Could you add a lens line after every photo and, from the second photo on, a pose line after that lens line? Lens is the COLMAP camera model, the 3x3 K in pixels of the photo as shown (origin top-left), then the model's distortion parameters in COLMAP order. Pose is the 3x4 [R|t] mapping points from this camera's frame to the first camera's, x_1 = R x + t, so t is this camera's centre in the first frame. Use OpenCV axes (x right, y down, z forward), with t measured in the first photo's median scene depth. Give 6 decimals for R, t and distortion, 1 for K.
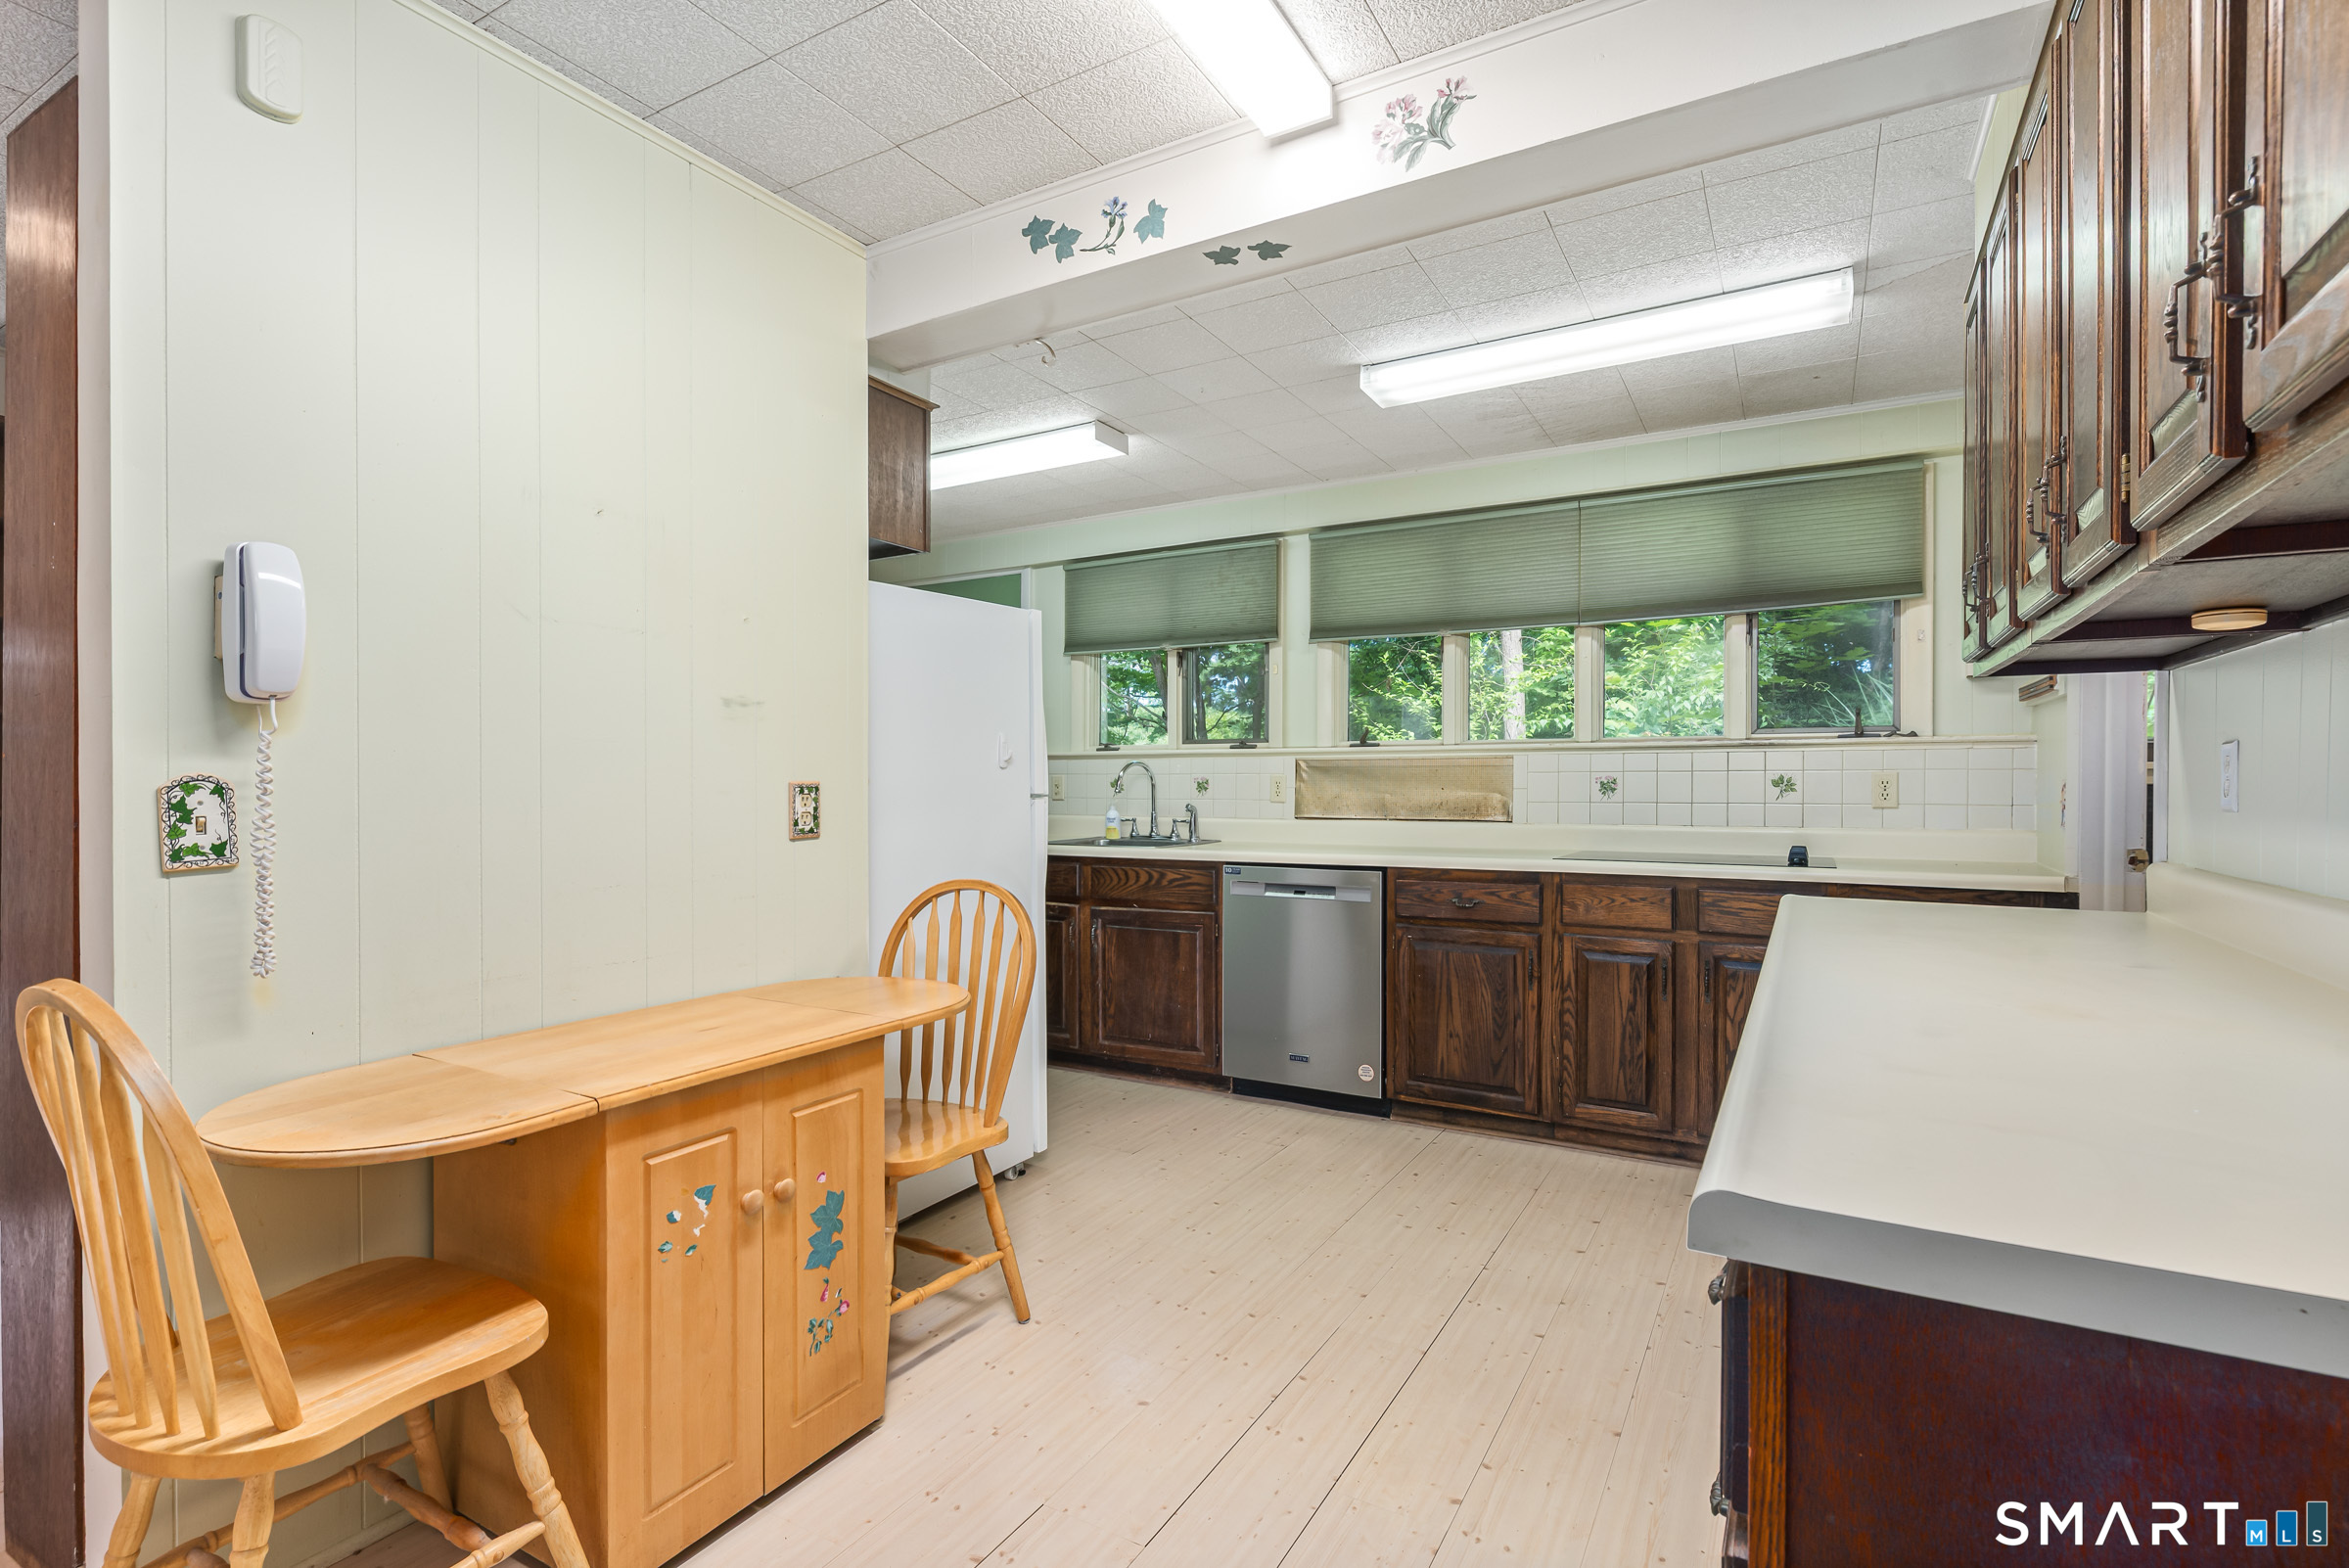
lens RADIAL K [[1118.1, 0, 1173.2], [0, 1118.1, 786.3], [0, 0, 1]] dist [0.000479, 0.000012]
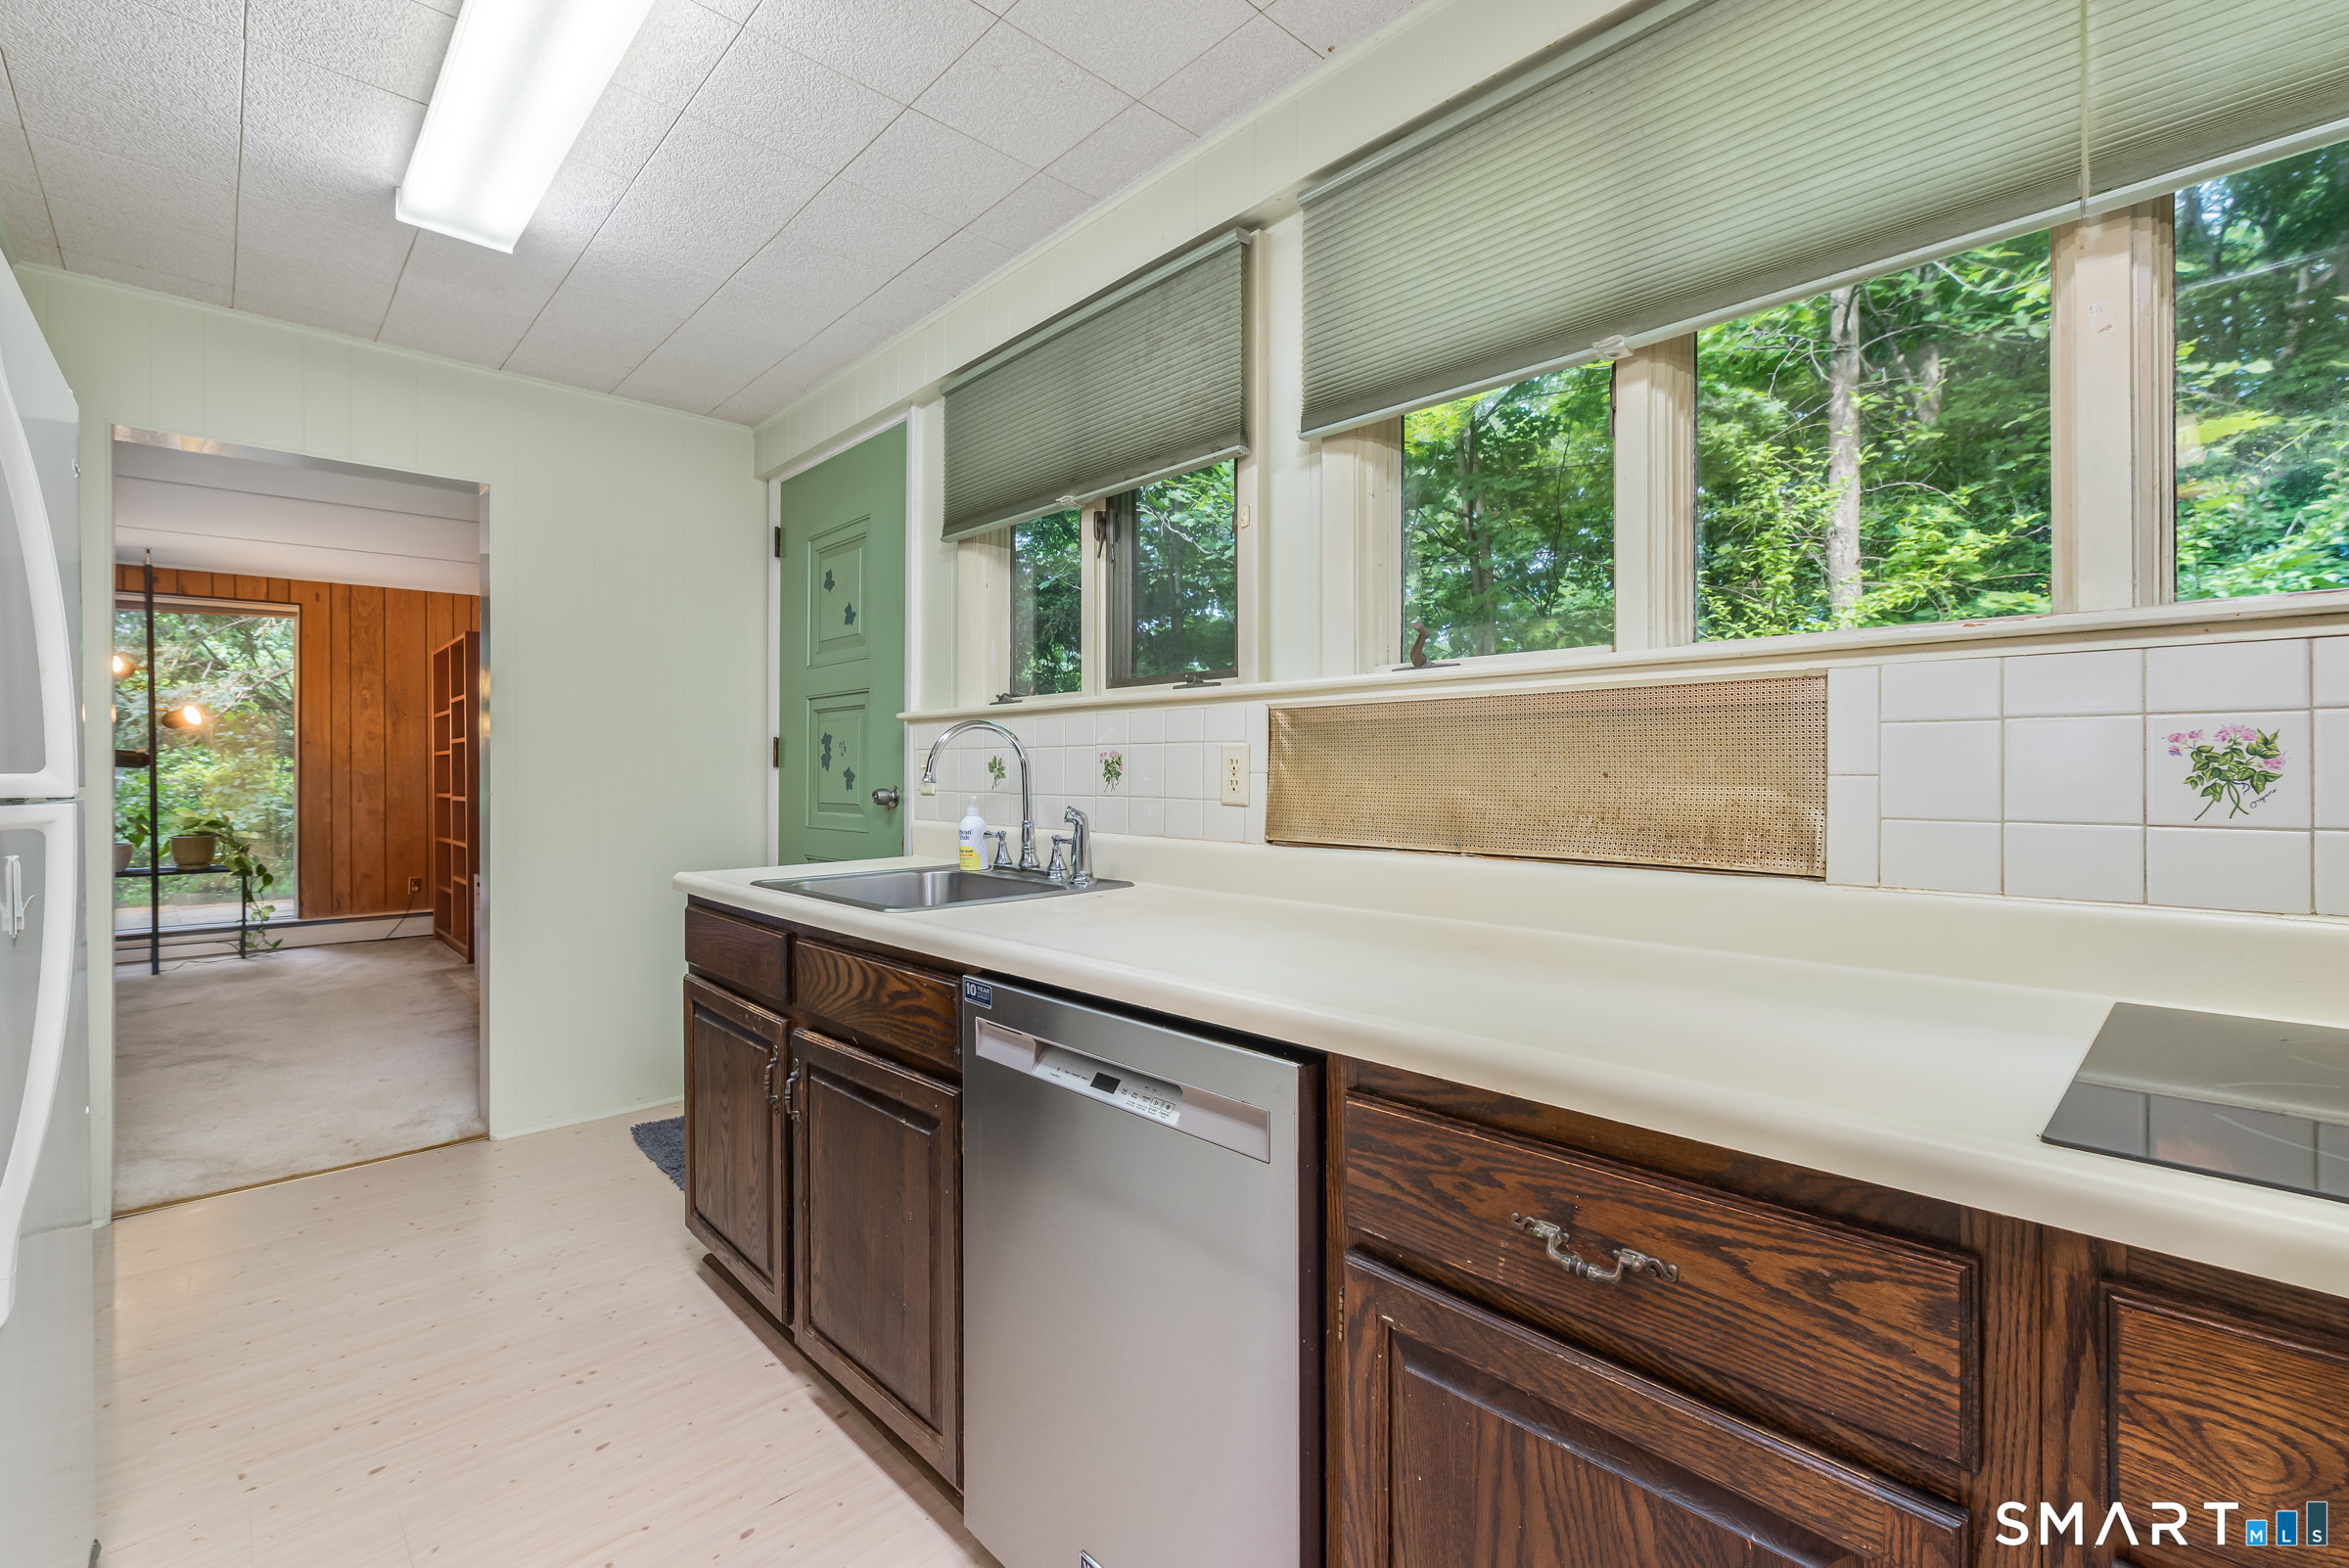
lens RADIAL K [[1015.3, 0, 1178.4], [0, 1015.3, 766.3], [0, 0, 1]] dist [0.000975, -0.000553]
pose [[0.958217, -0.003560, -0.286018, 0.187414], [0.002880, 0.999992, -0.002798, -0.000022], [0.286026, 0.001858, 0.958220, 0.599253]]
